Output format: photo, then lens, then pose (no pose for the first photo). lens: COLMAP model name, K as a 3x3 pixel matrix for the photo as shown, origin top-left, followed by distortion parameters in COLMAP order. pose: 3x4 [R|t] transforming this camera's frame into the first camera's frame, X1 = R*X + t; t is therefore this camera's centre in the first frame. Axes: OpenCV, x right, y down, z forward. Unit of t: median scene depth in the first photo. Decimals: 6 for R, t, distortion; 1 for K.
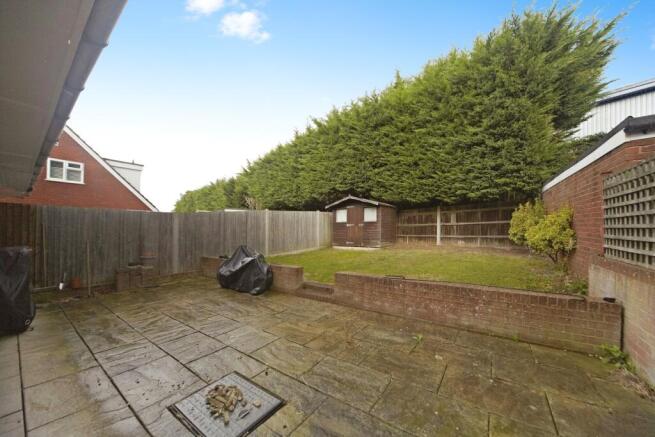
lens RADIAL K [[233.5, 0, 332.0], [0, 233.5, 225.4], [0, 0, 1]] dist [-0.015283, 0.000120]
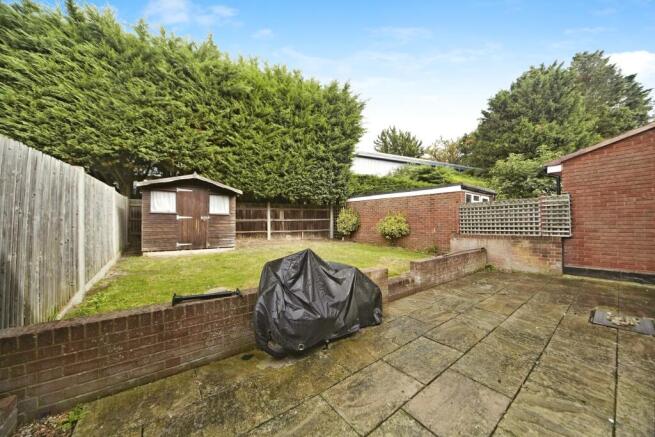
lens RADIAL K [[233.5, 0, 331.0], [0, 233.5, 220.7], [0, 0, 1]] dist [-0.015283, 0.000120]
pose [[0.285440, 0.025250, 0.958064, -0.458238], [-0.013011, 0.999663, -0.022470, 0.017779], [-0.958308, -0.006052, 0.285672, 0.442283]]
